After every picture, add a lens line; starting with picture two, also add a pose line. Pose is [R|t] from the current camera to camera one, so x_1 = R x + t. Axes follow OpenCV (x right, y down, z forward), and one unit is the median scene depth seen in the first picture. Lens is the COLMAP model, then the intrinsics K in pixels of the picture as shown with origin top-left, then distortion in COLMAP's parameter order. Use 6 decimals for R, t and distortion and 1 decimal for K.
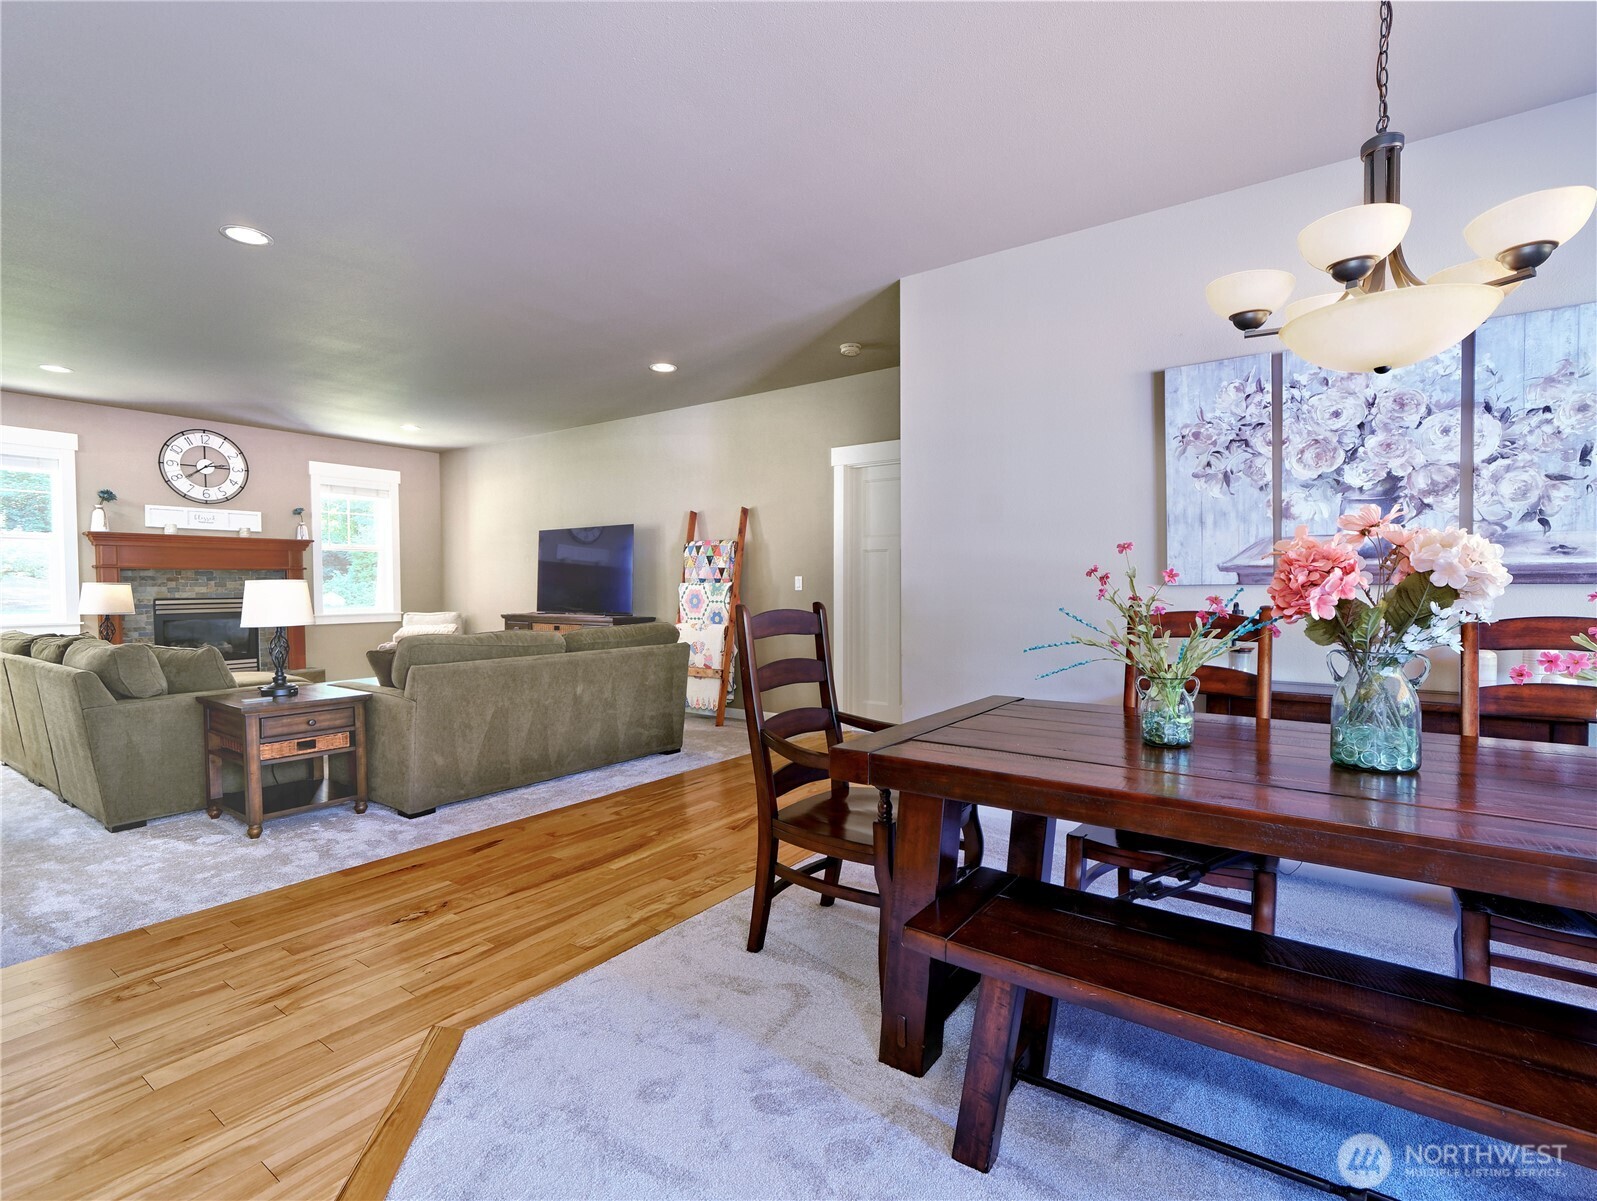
lens RADIAL K [[738.4, 0, 844.2], [0, 738.4, 606.1], [0, 0, 1]] dist [0.000802, -0.000687]
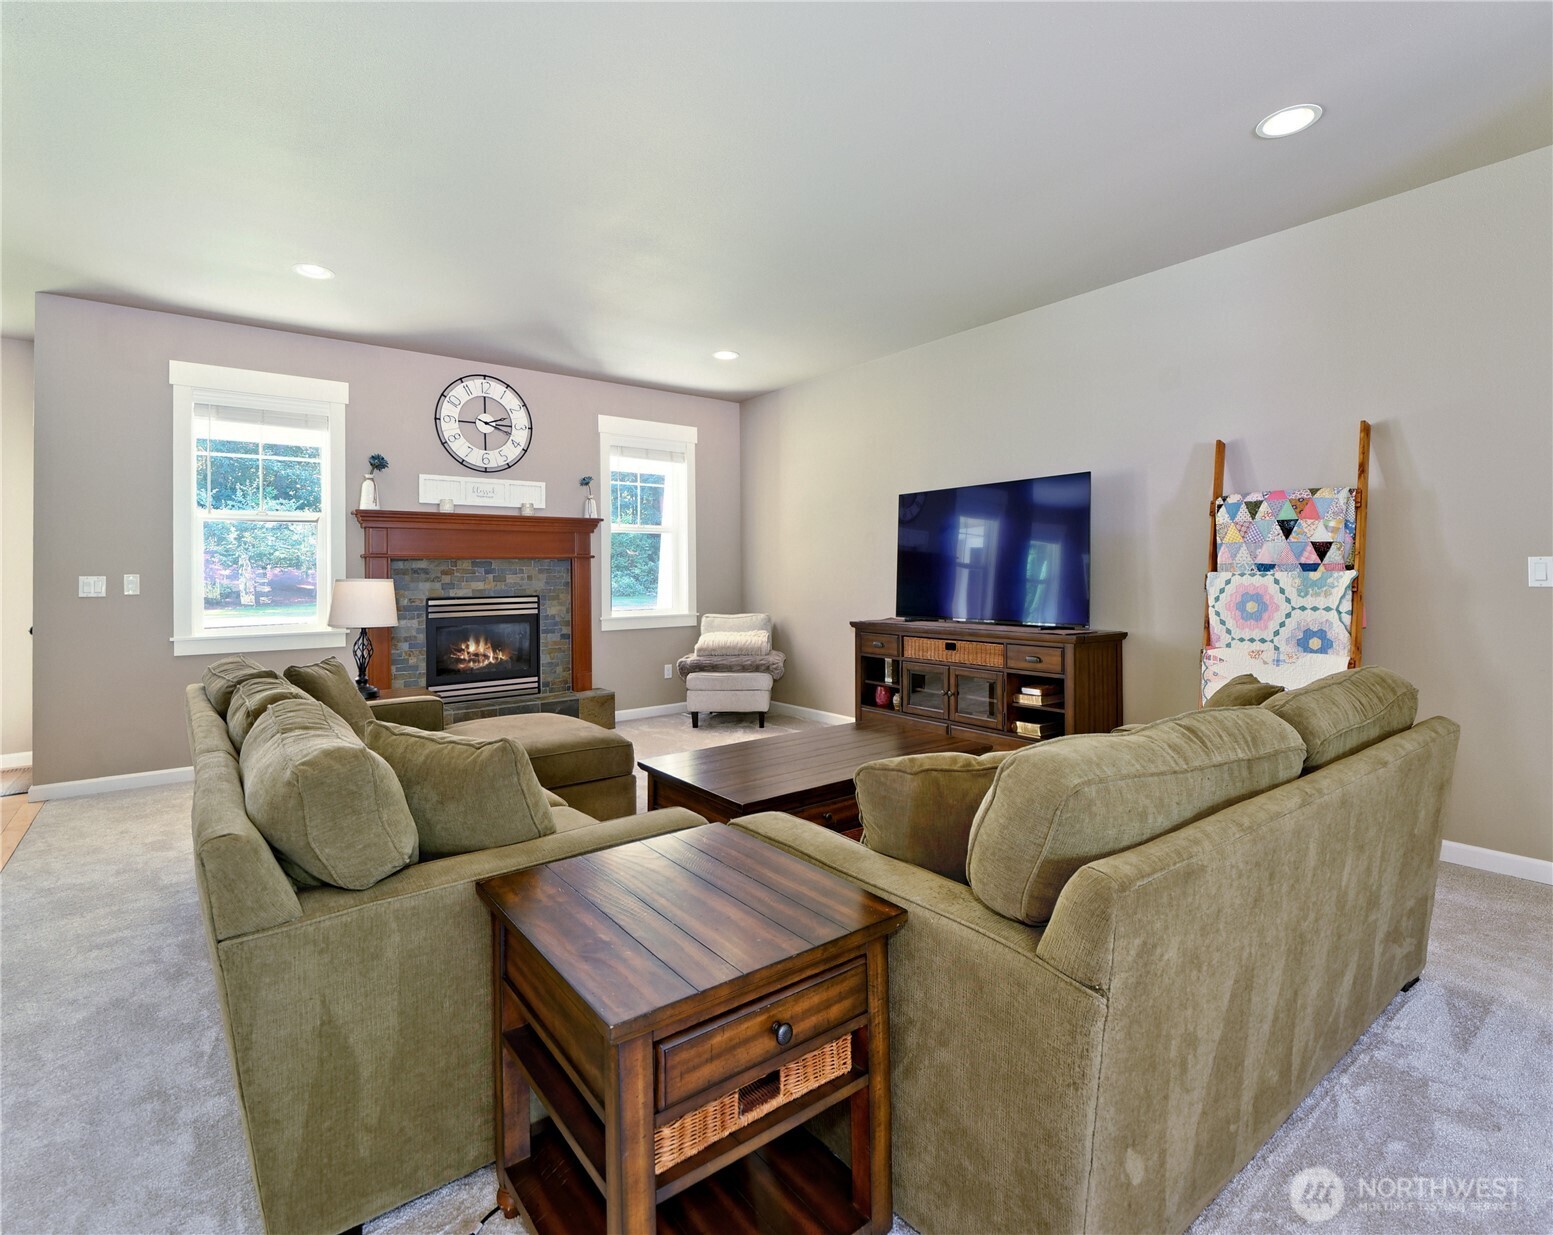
lens RADIAL K [[781.9, 0, 813.4], [0, 781.9, 568.7], [0, 0, 1]] dist [0.002581, -0.000187]
pose [[0.953511, -0.008715, -0.301232, -0.326818], [-0.001330, 0.999450, -0.033124, -0.014738], [0.301355, 0.031985, 0.952975, 0.367471]]
